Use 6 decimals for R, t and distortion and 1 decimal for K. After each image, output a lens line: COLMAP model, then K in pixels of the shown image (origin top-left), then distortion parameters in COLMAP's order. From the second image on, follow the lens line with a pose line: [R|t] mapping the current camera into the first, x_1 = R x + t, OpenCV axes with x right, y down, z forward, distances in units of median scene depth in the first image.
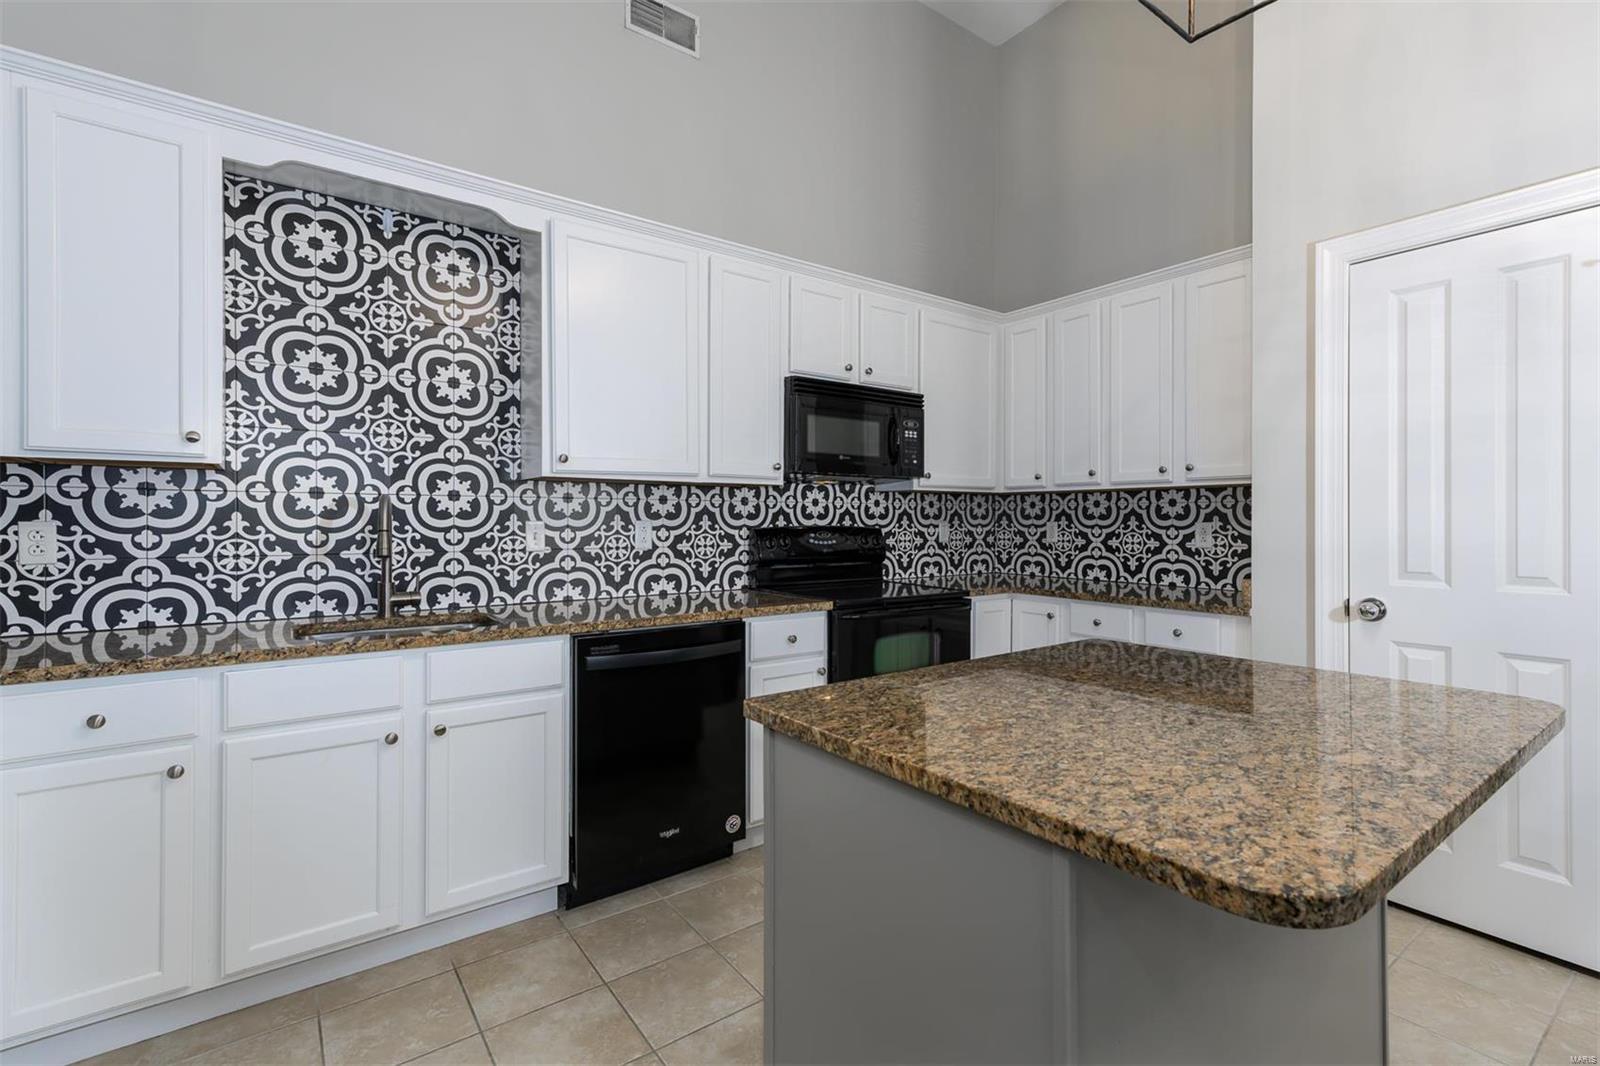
lens RADIAL K [[734.8, 0, 830.5], [0, 734.8, 518.9], [0, 0, 1]] dist [0.012621, -0.000242]
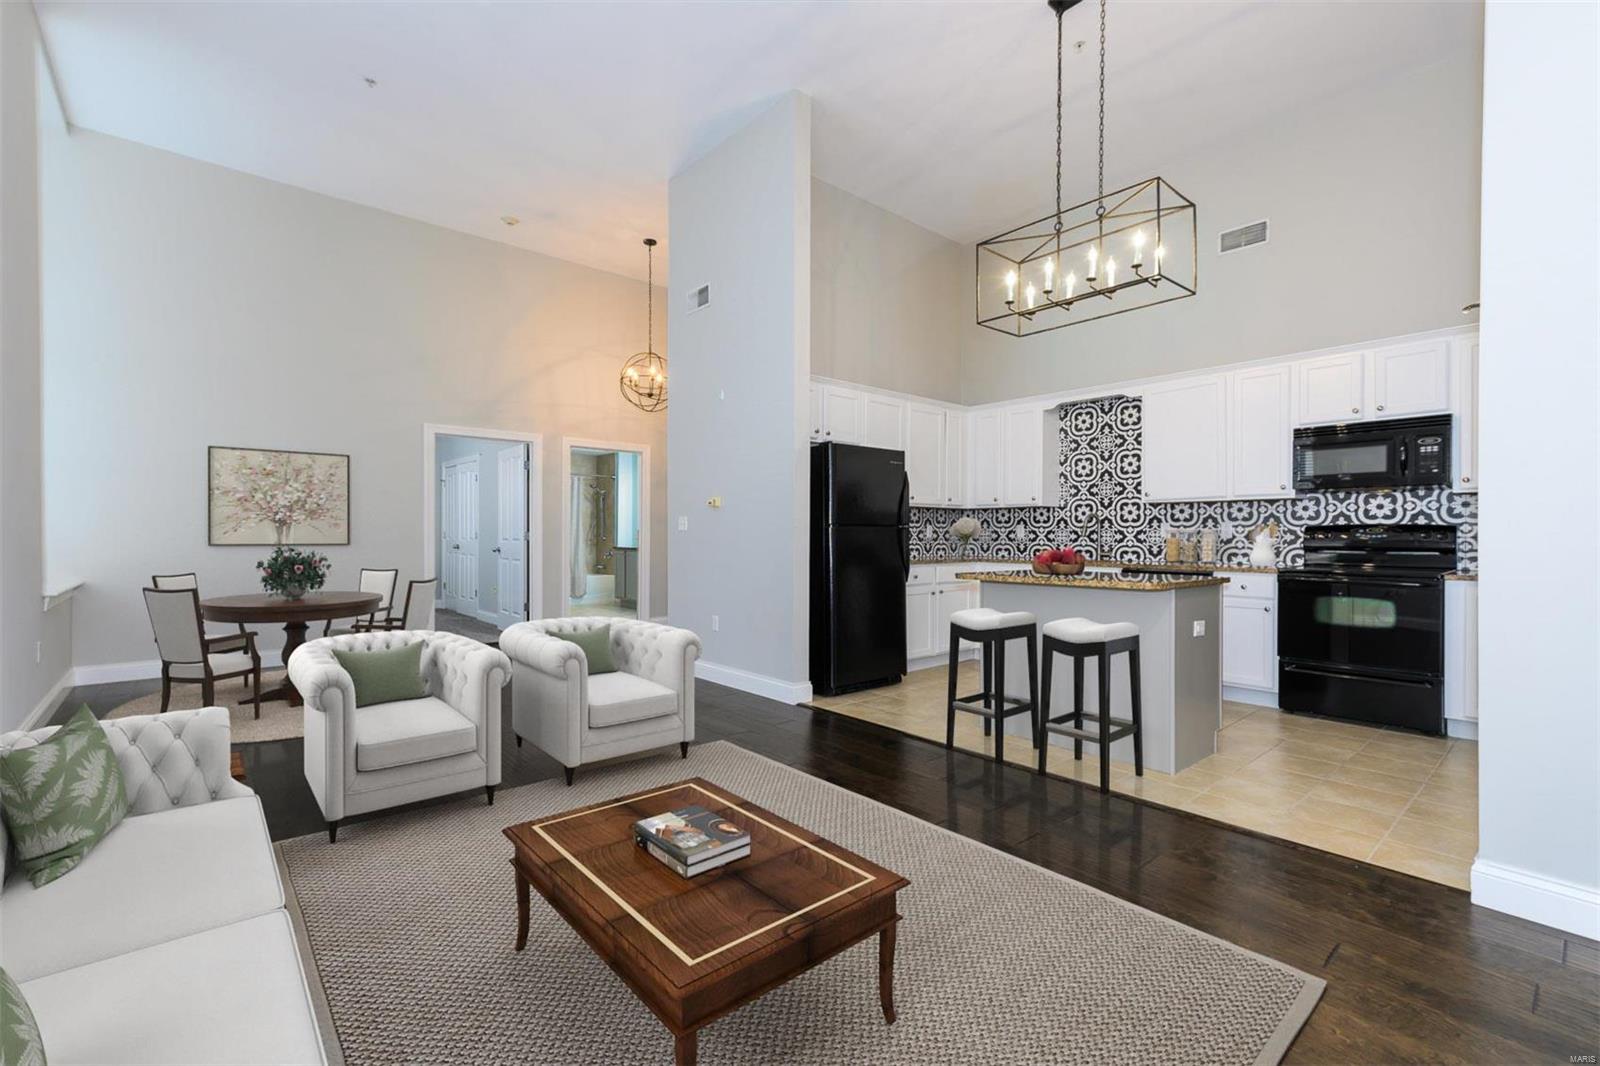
lens RADIAL K [[711.4, 0, 809.7], [0, 711.4, 545.6], [0, 0, 1]] dist [0.013228, -0.000369]
pose [[0.087058, 0.022437, -0.995951, 1.584437], [0.011446, 0.999658, 0.023521, 0.007960], [0.996137, -0.013448, 0.086771, -0.198315]]
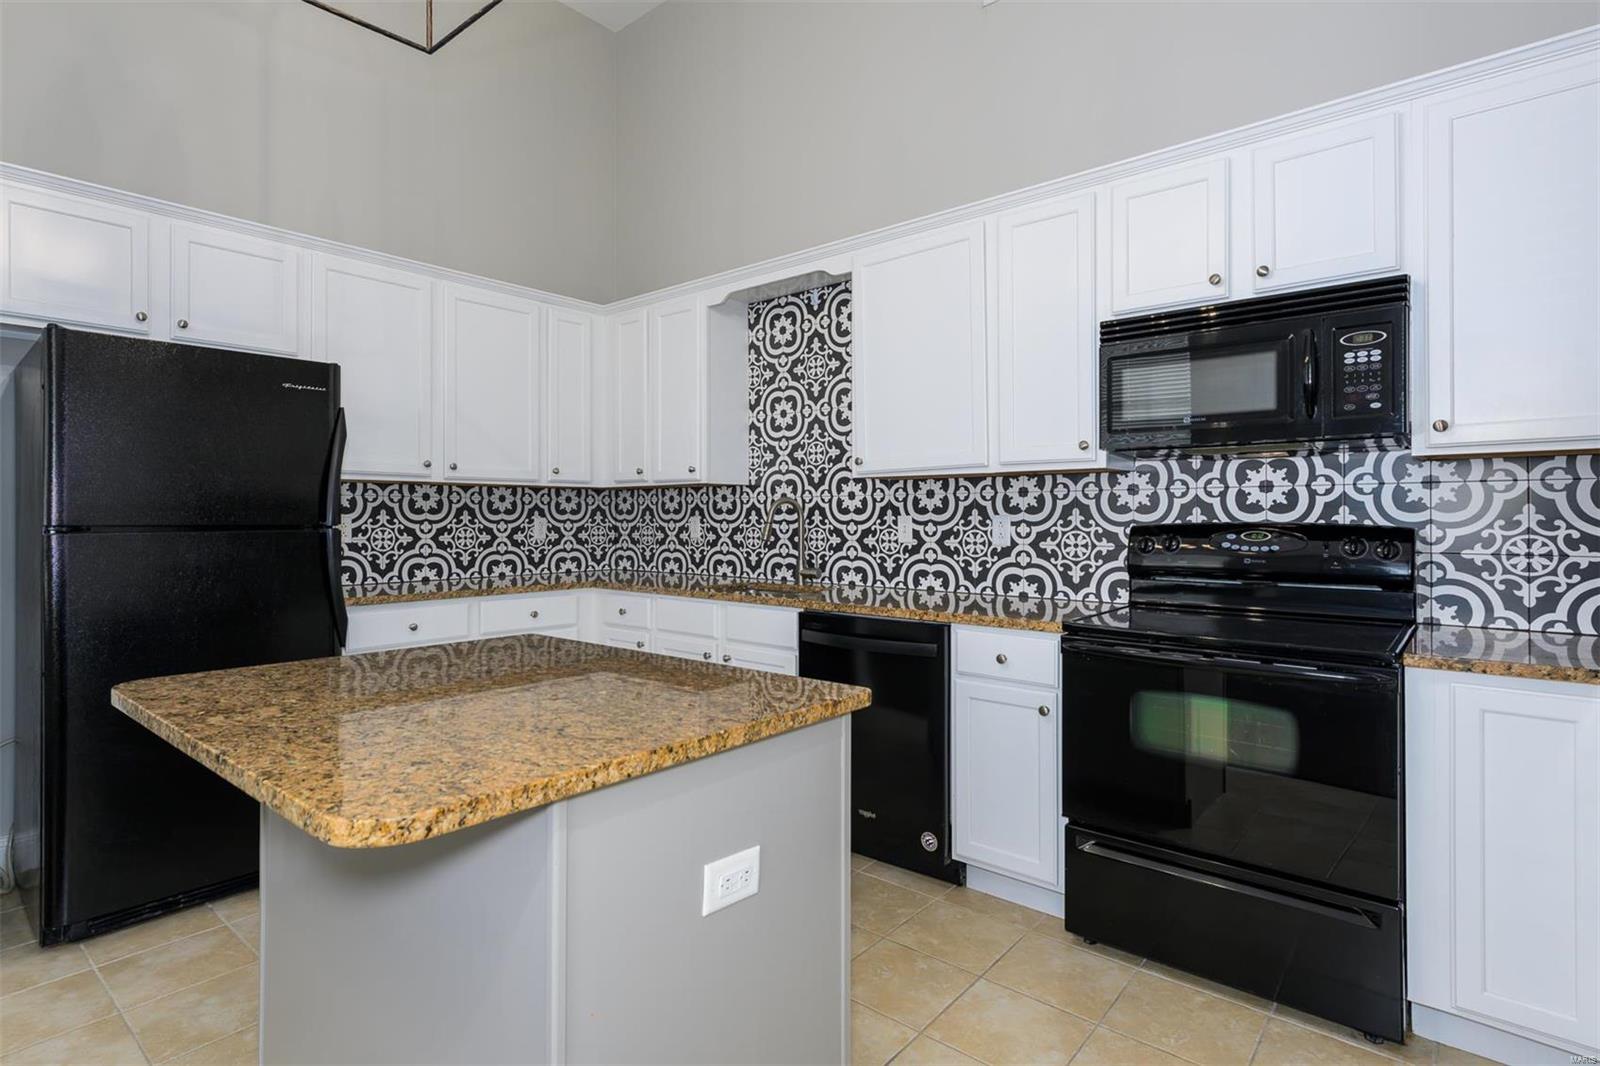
lens RADIAL K [[802.3, 0, 793.7], [0, 802.3, 518.6], [0, 0, 1]] dist [0.002594, -0.000137]
pose [[0.216424, 0.002098, -0.976297, 0.774286], [0.004658, 0.999984, 0.003181, 0.002362], [0.976288, -0.005236, 0.216411, 0.582345]]
